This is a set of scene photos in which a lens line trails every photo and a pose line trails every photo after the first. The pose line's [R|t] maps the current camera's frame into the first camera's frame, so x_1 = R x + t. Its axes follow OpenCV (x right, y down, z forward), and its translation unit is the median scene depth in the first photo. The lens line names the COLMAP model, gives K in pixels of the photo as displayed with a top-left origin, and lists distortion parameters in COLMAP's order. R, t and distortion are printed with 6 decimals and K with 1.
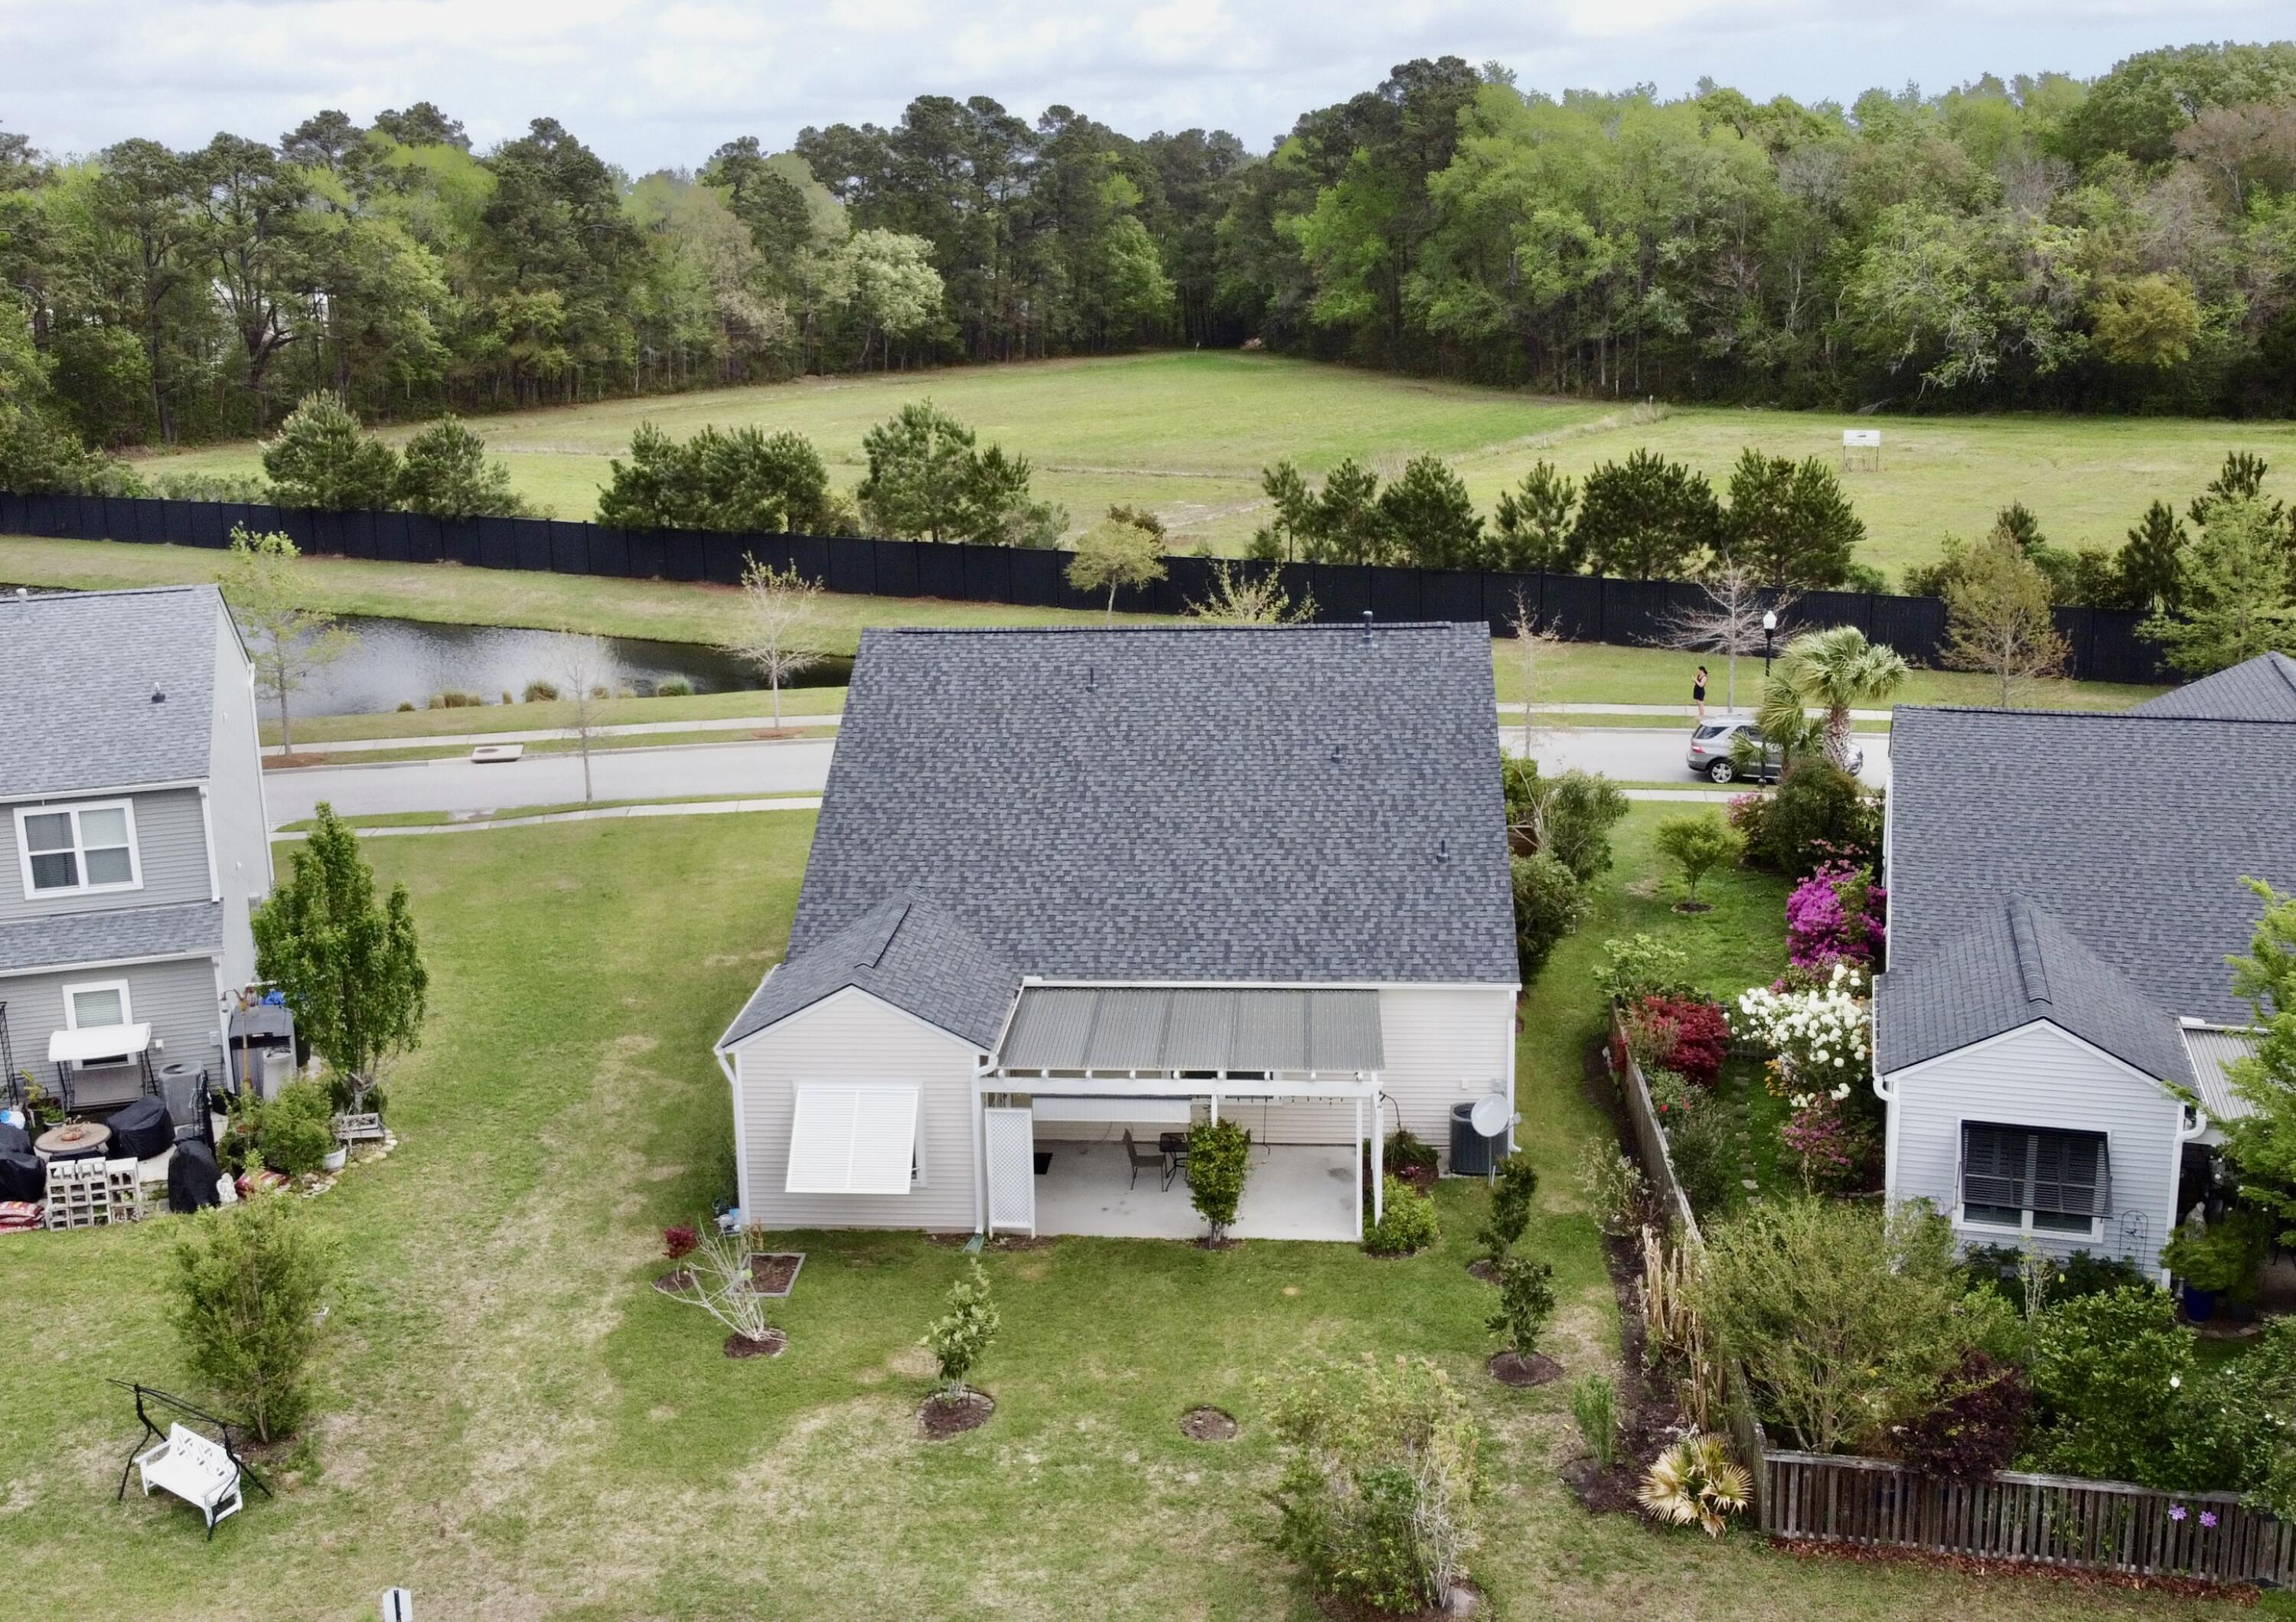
lens RADIAL K [[2398.5, 0, 1065.1], [0, 2398.5, 816.4], [0, 0, 1]] dist [0.001221, -0.006641]
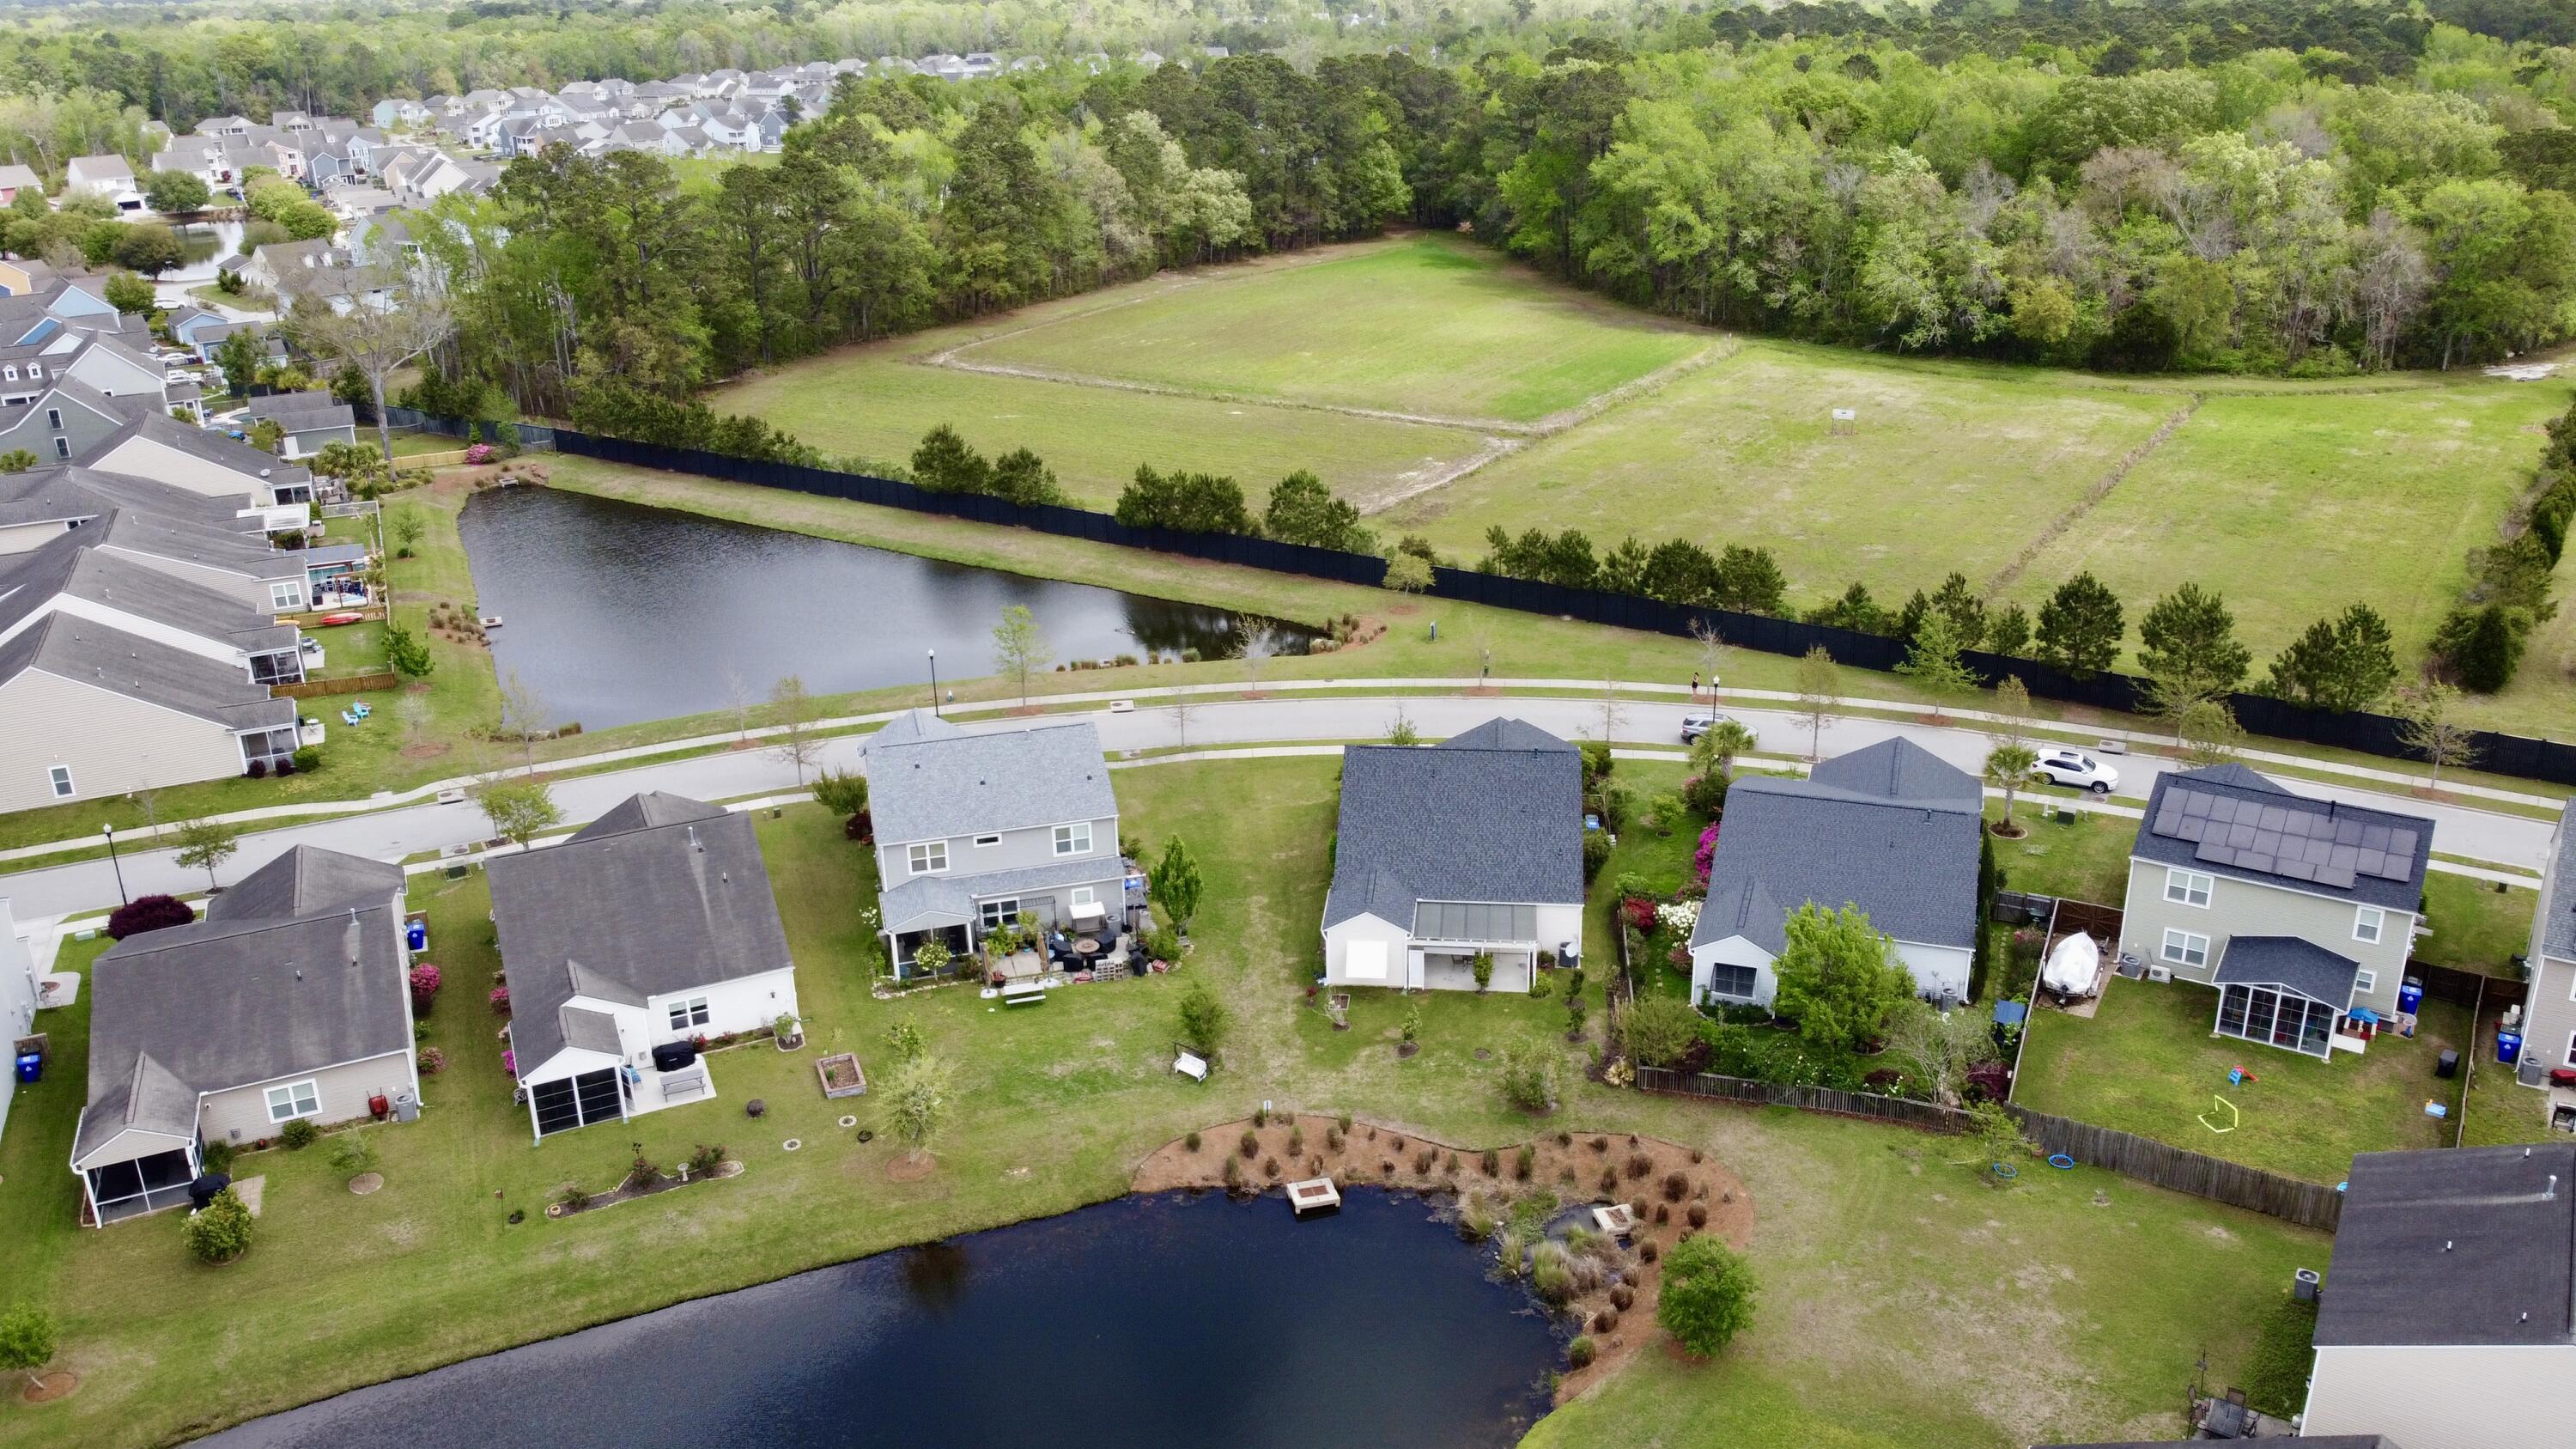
lens RADIAL K [[1962.1, 0, 1288.0], [0, 1962.1, 724.5], [0, 0, 1]] dist [-0.001969, -0.000312]
pose [[0.999979, 0.006489, -0.000927, -0.164951], [-0.006310, 0.991267, 0.131721, -0.436828], [0.001773, -0.131713, 0.991286, -1.290832]]
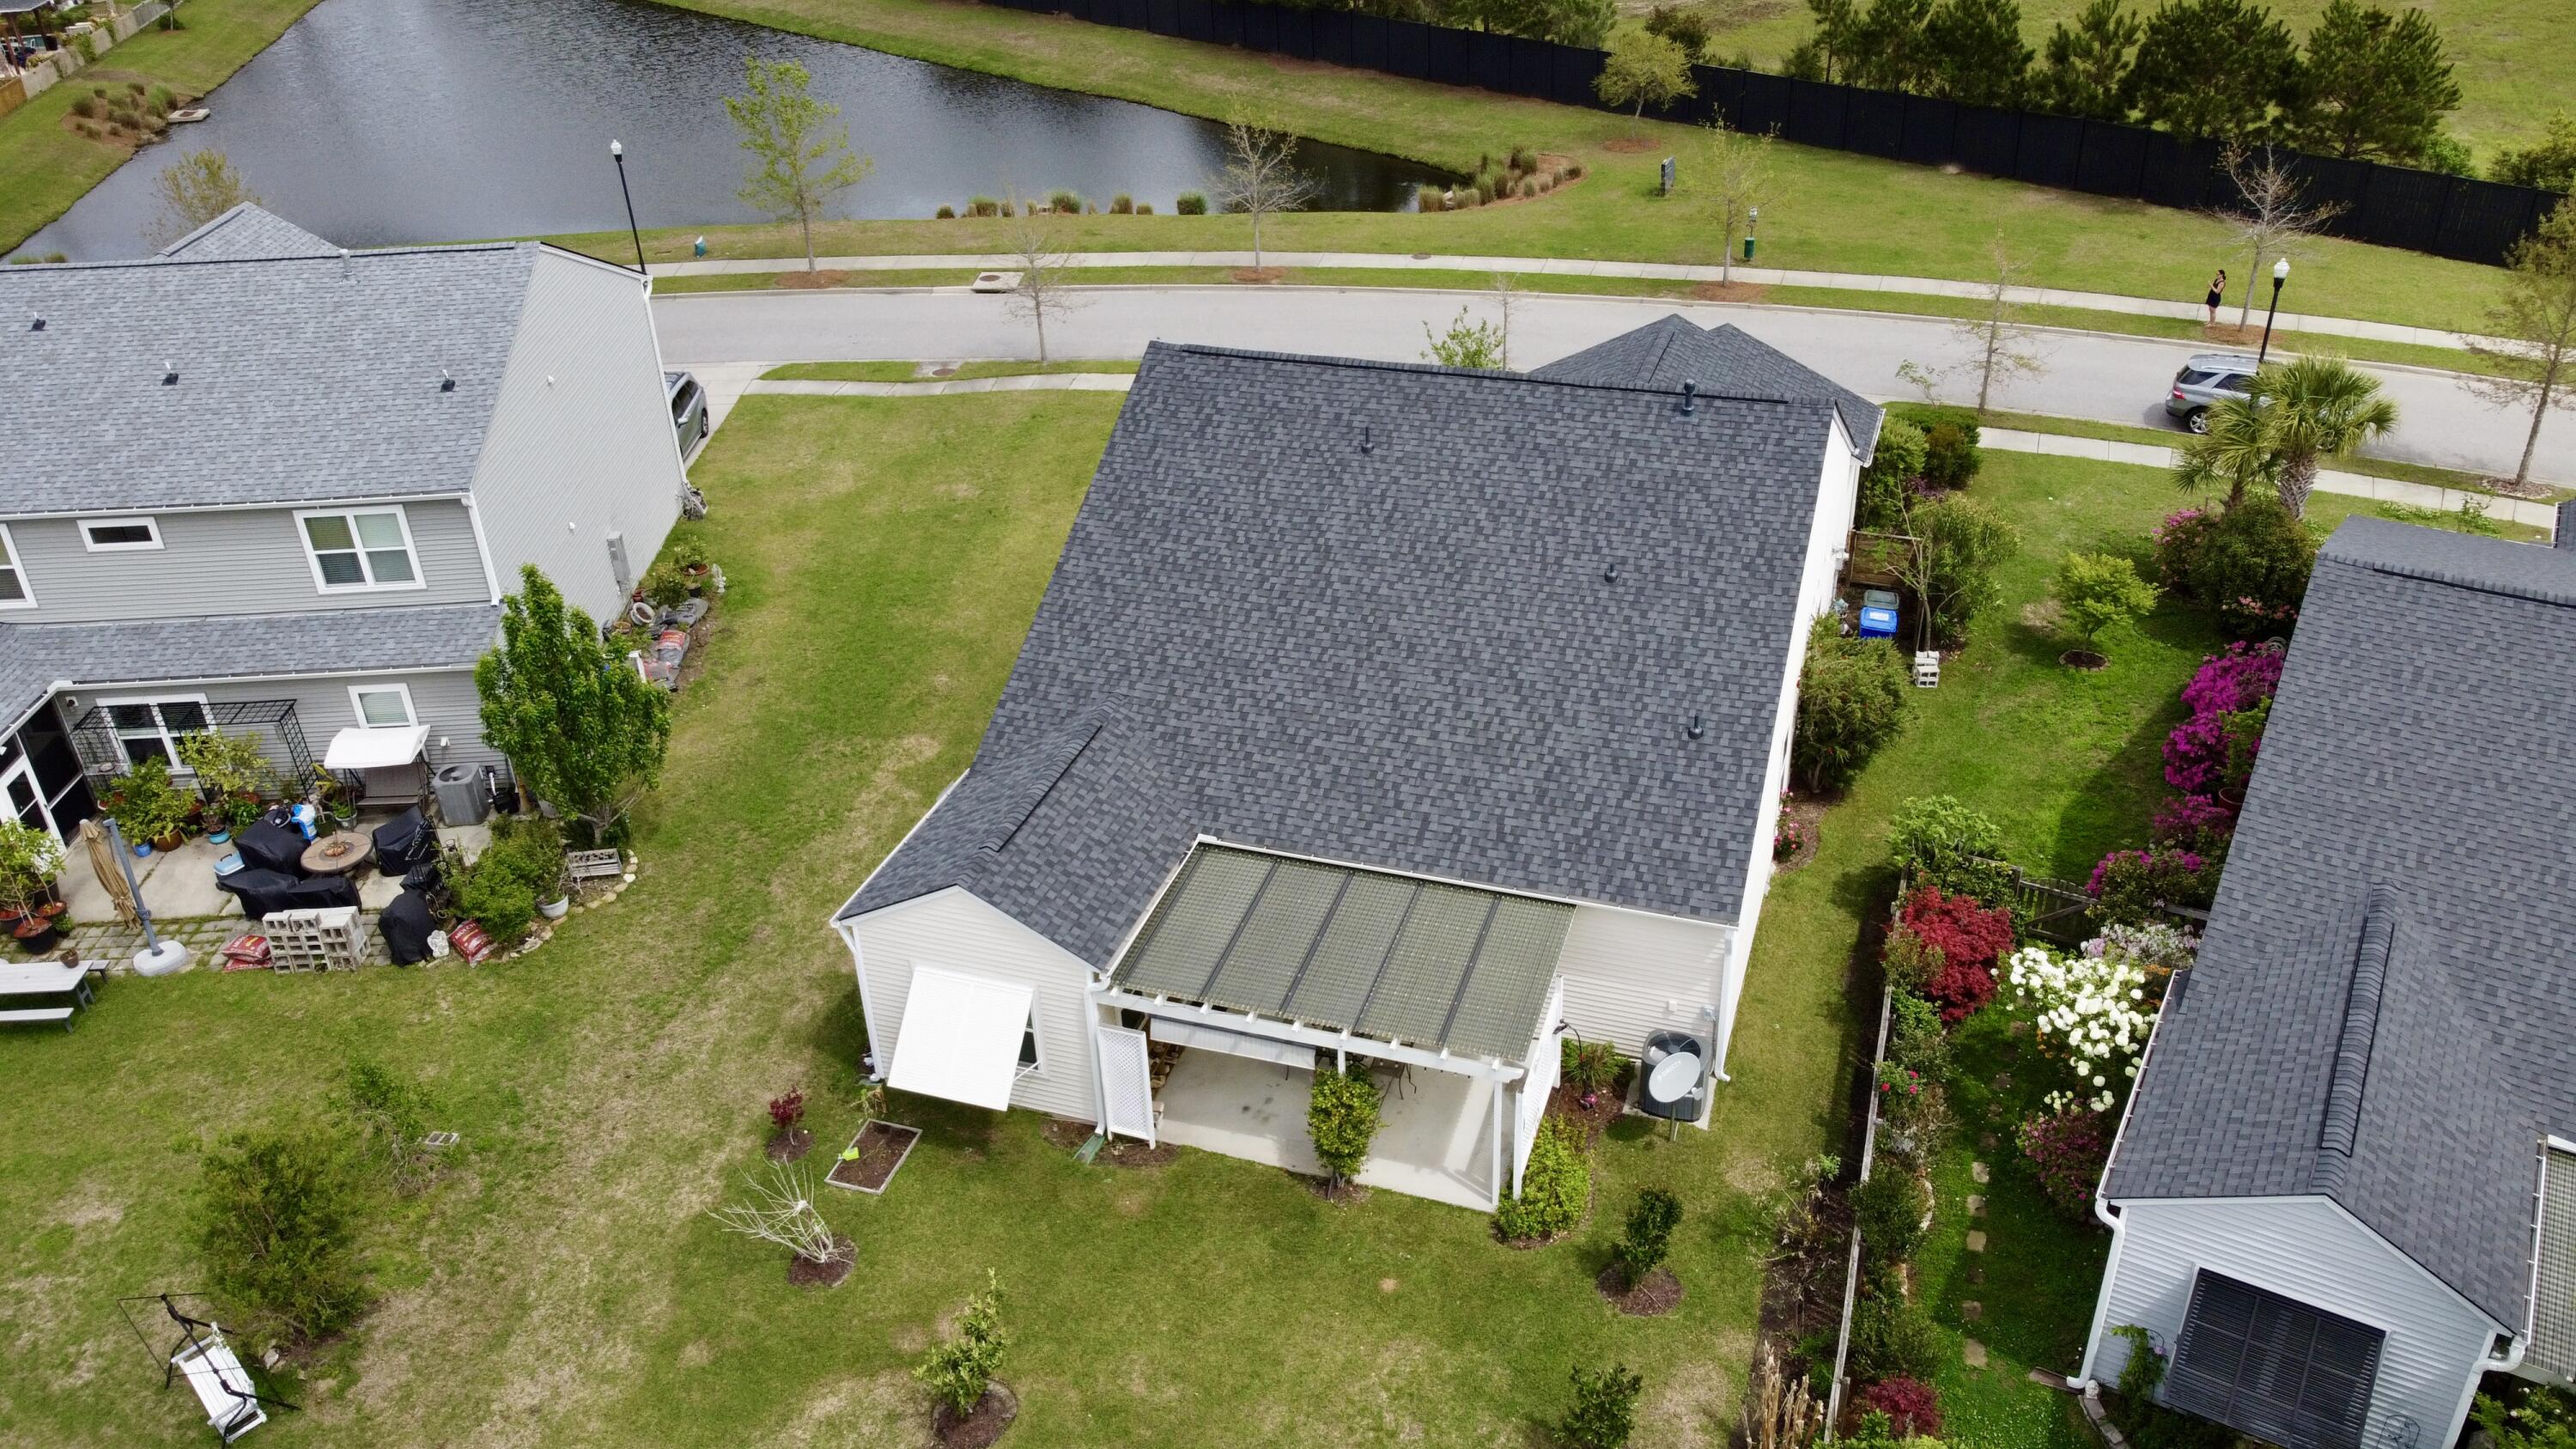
lens RADIAL K [[1962.1, 0, 1288.0], [0, 1962.1, 724.5], [0, 0, 1]] dist [-0.001969, -0.000312]
pose [[0.974086, 0.105833, -0.199890, 0.152555], [-0.043505, 0.954939, 0.293596, -0.183912], [0.221955, -0.277292, 0.934797, 0.298656]]
